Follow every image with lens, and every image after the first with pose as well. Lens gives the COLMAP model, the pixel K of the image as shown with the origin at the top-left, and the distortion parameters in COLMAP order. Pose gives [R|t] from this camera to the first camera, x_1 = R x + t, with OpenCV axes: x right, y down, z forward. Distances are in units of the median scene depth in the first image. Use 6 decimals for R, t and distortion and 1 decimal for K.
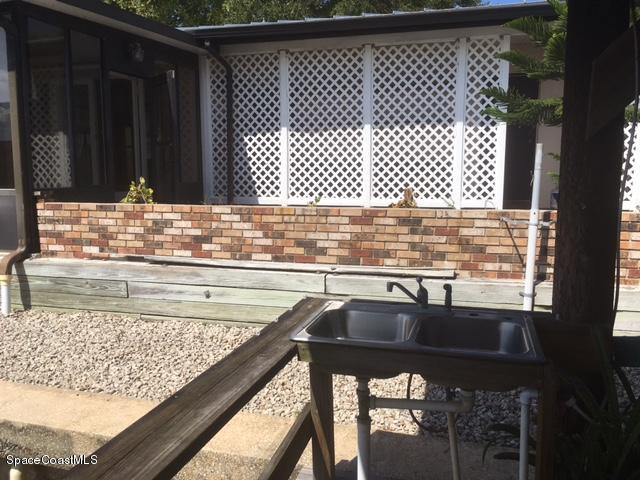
lens RADIAL K [[547.8, 0, 319.7], [0, 547.8, 242.3], [0, 0, 1]] dist [0.075121, -0.123238]
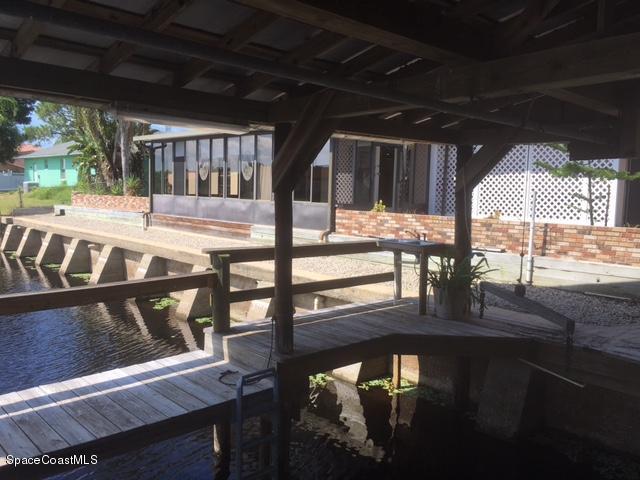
lens RADIAL K [[547.8, 0, 319.7], [0, 547.8, 242.3], [0, 0, 1]] dist [0.075121, -0.123238]
pose [[0.859604, 0.073865, -0.505593, 0.575561], [-0.093655, 0.995509, -0.013790, 0.098301], [0.502304, 0.059205, 0.862662, -0.958708]]
